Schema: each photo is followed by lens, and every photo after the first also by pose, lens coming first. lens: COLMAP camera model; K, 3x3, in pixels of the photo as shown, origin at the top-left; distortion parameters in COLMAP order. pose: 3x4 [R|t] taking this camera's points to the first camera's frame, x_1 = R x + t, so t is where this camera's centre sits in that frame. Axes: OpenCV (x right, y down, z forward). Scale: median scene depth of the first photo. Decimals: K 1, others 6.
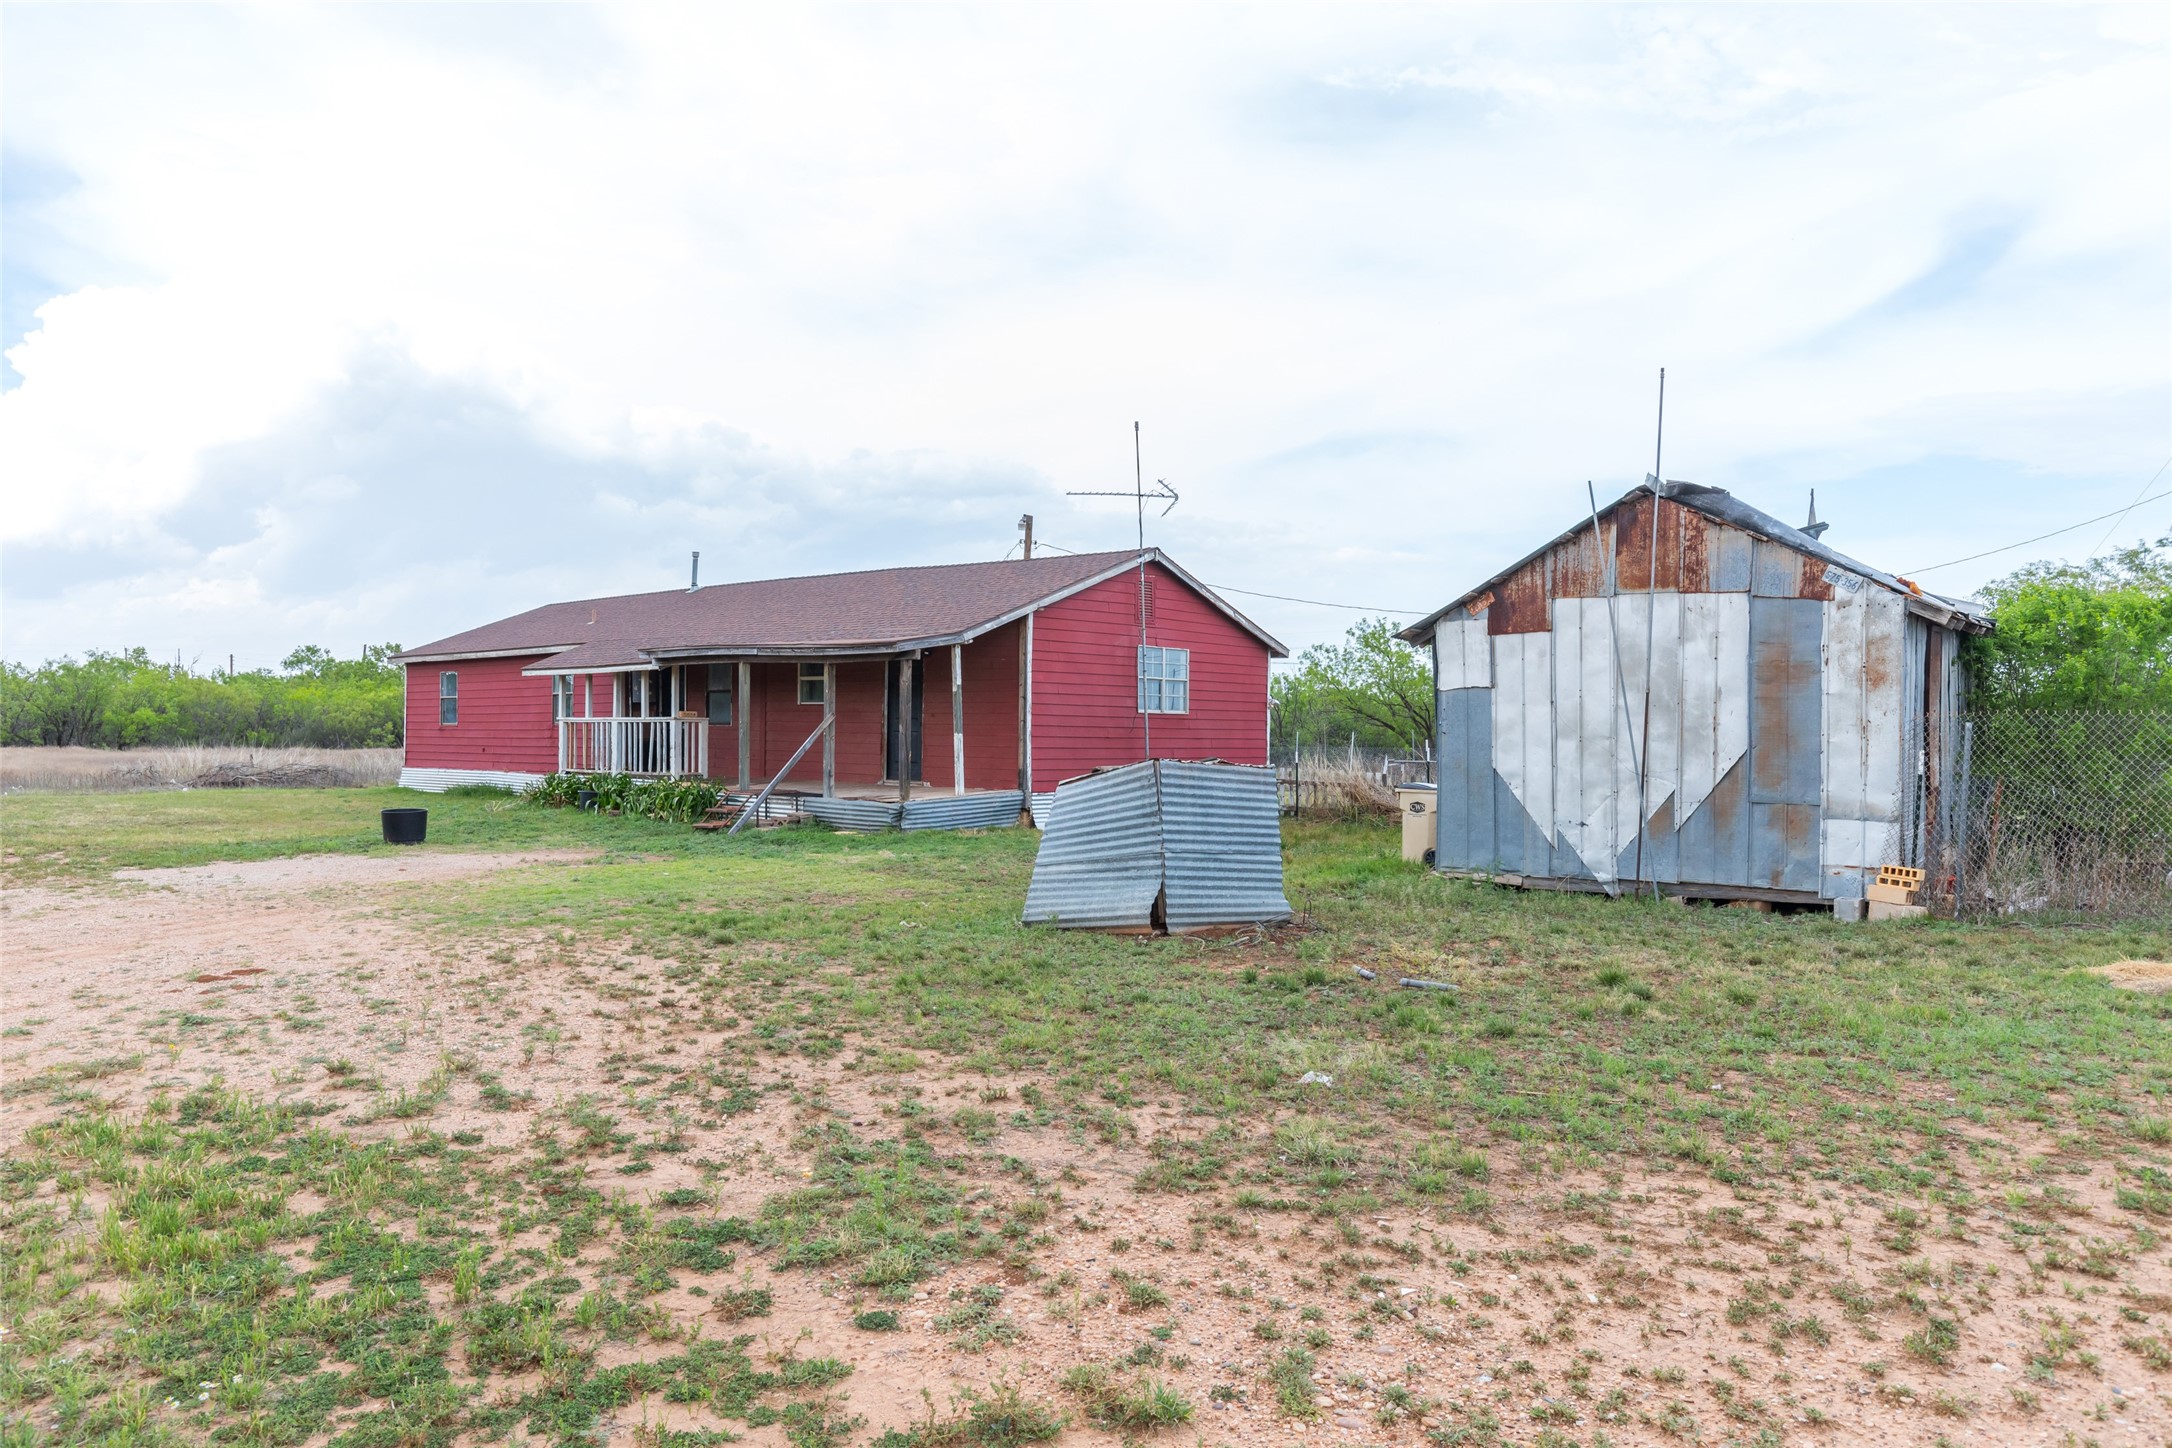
lens RADIAL K [[1446.1, 0, 1080.4], [0, 1446.1, 773.8], [0, 0, 1]] dist [0.020102, -0.001041]
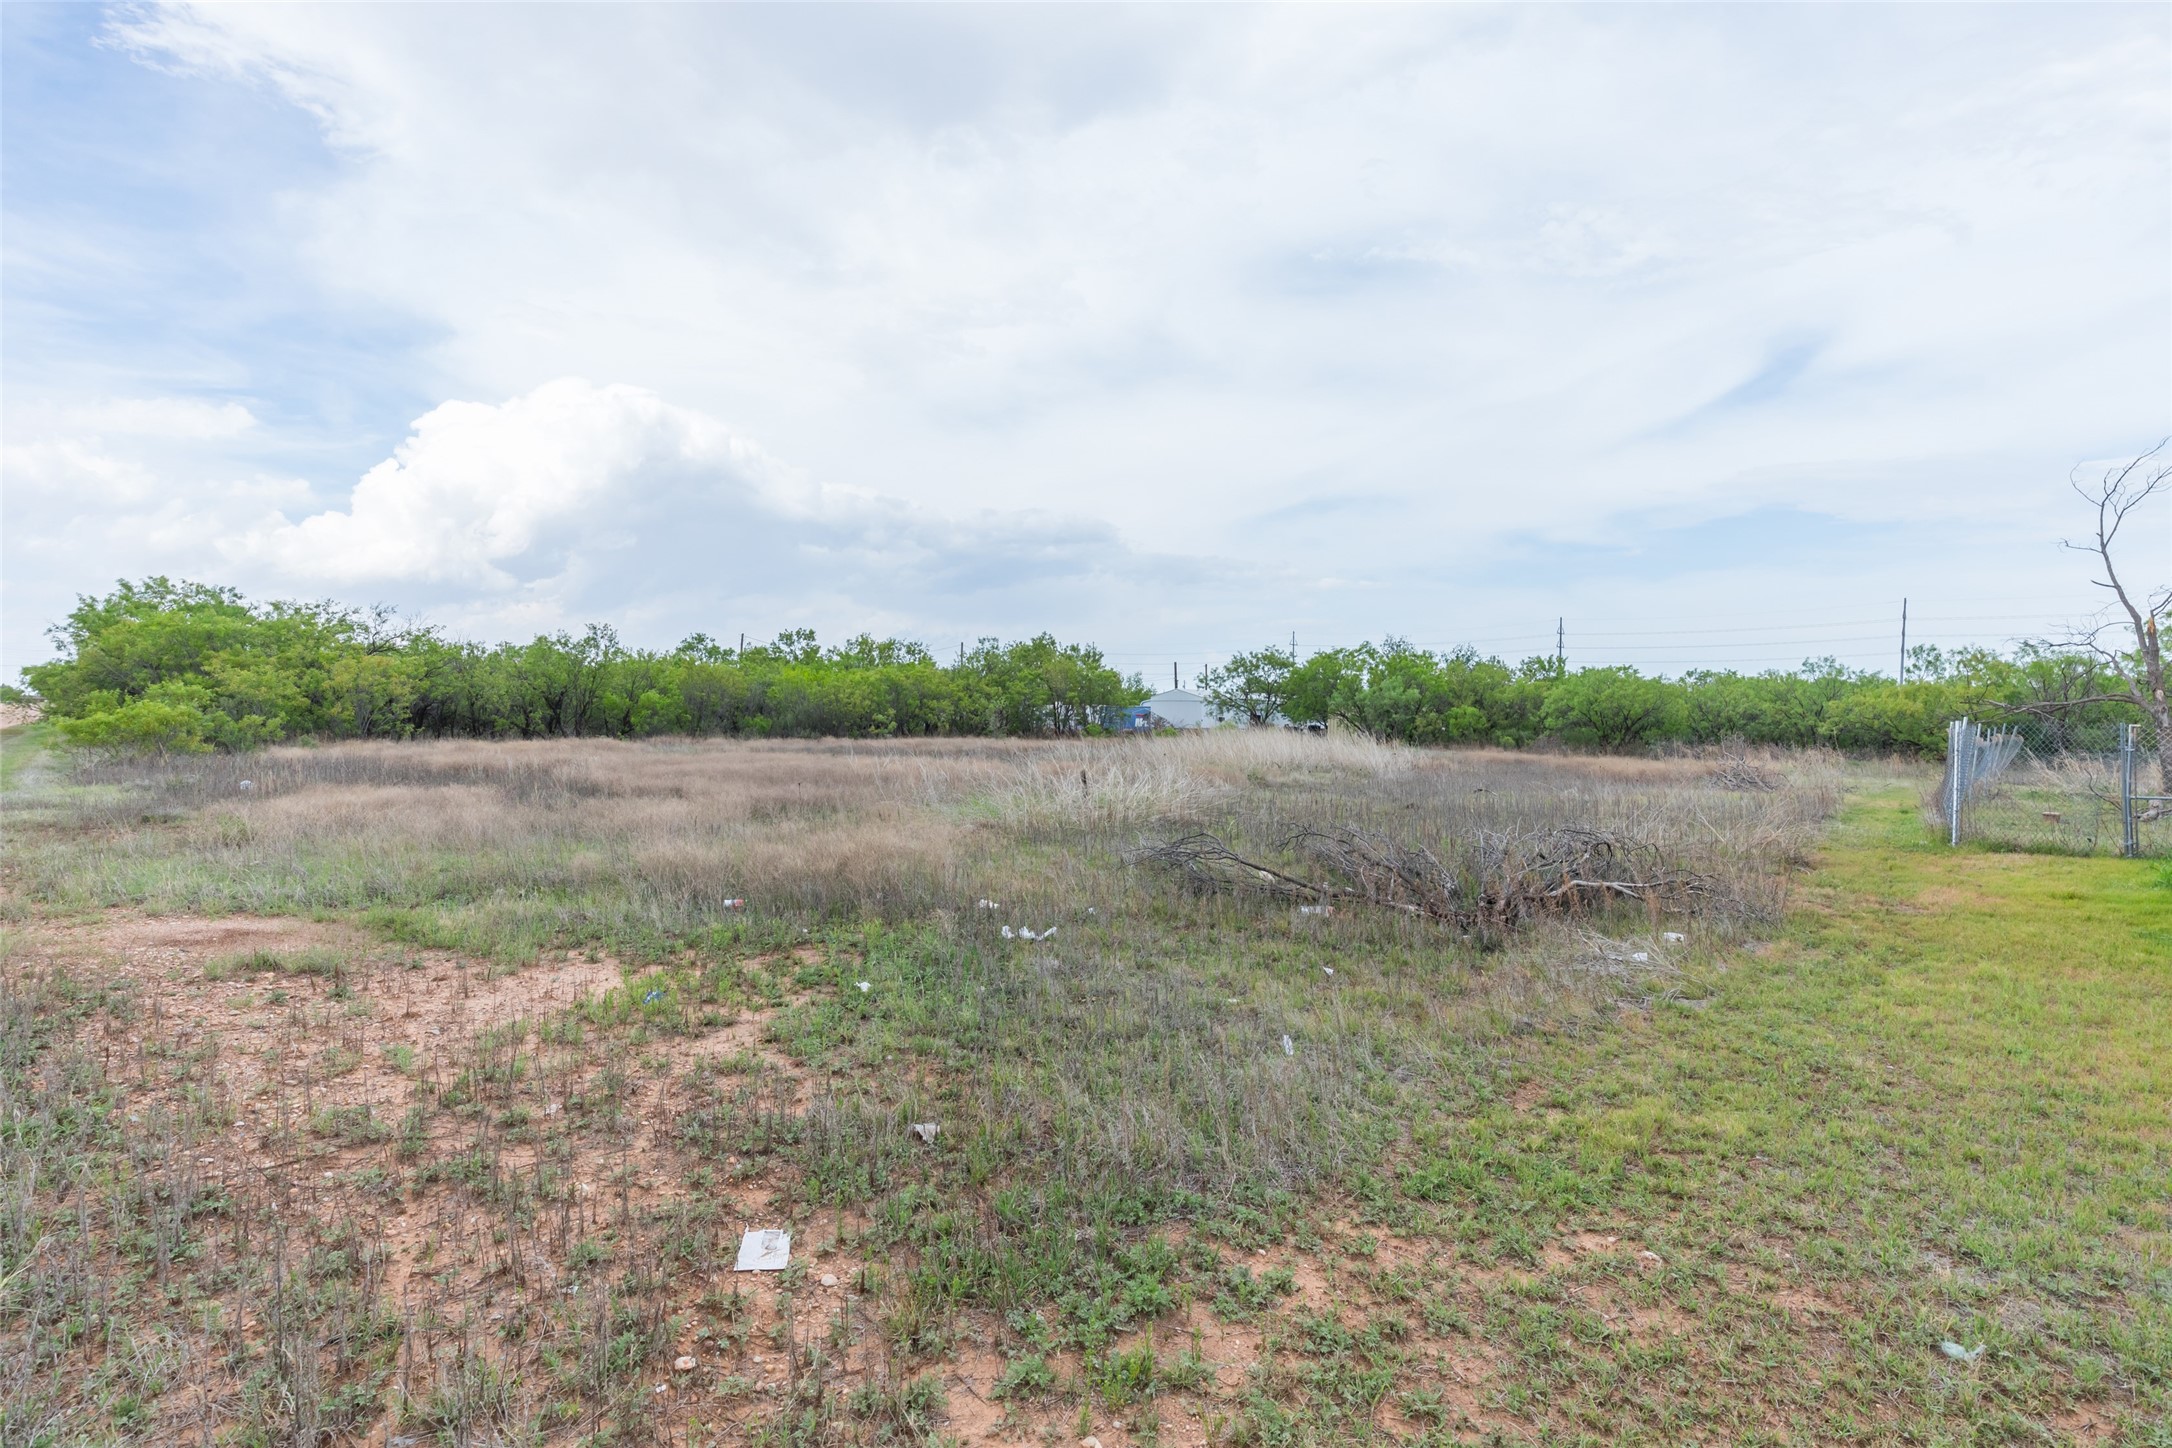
lens RADIAL K [[1006.3, 0, 1094.4], [0, 1006.3, 690.6], [0, 0, 1]] dist [0.003813, -0.000046]
pose [[0.999780, 0.000723, -0.020956, -0.734278], [-0.001700, 0.998909, -0.046662, -0.035236], [0.020899, 0.046687, 0.998691, 0.823747]]
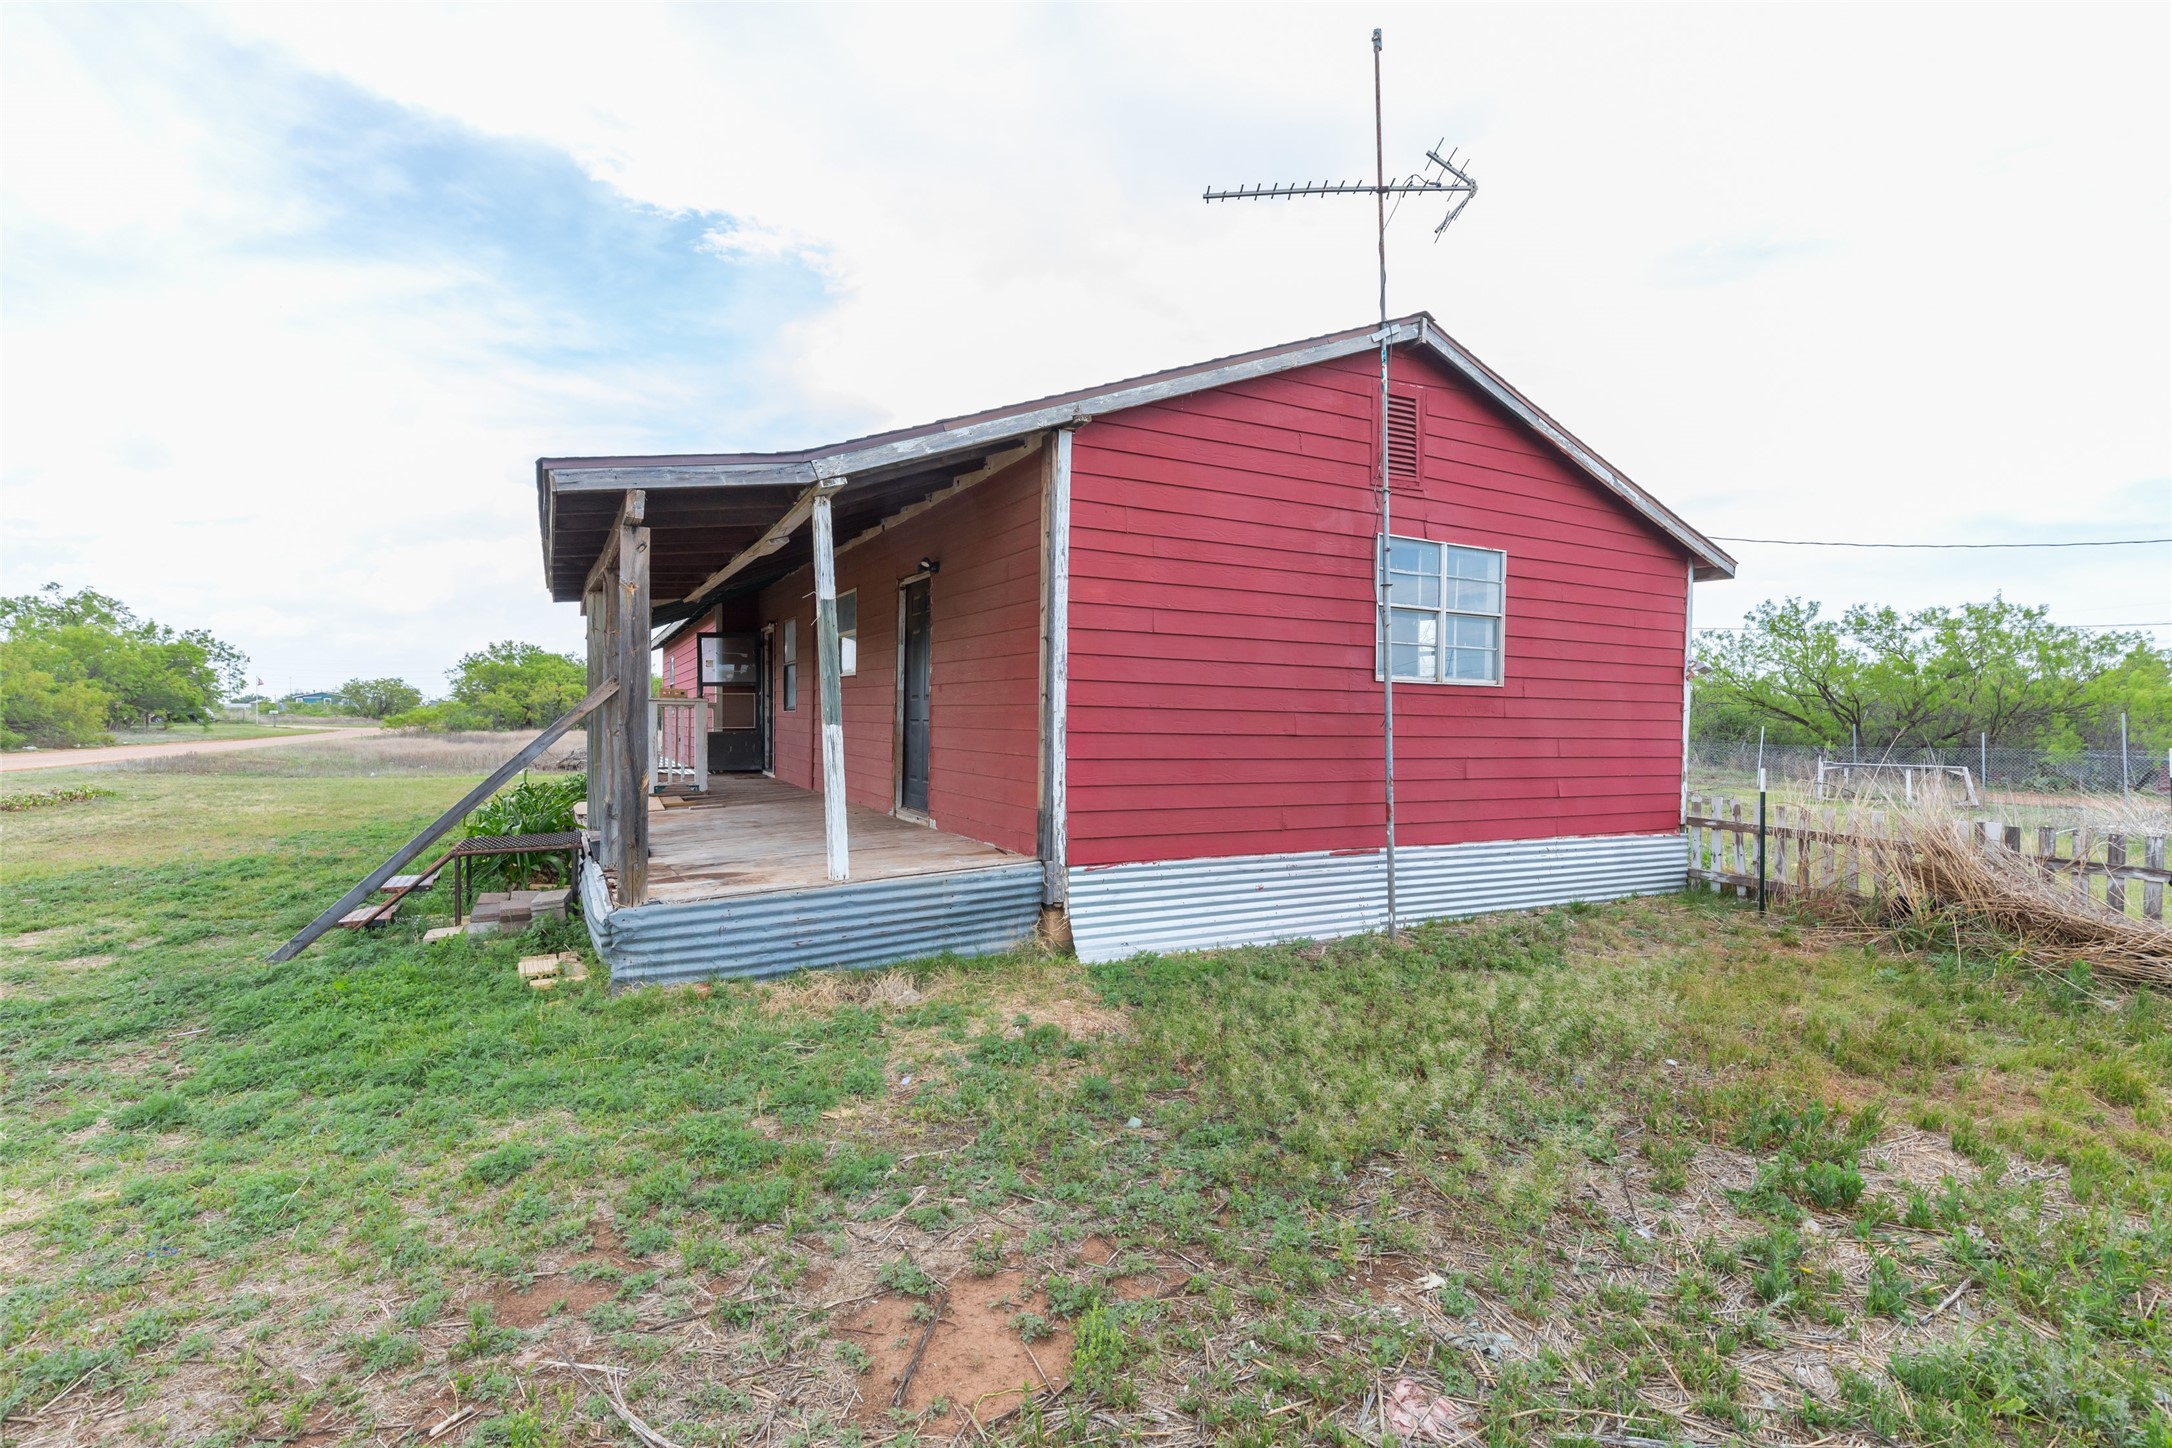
lens RADIAL K [[986.1, 0, 1084.6], [0, 986.1, 731.6], [0, 0, 1]] dist [0.021578, 0.000040]
pose [[0.931021, 0.009139, -0.364852, 0.048967], [-0.016880, 0.999695, -0.018033, -0.013700], [0.364576, 0.022948, 0.930891, 0.484310]]
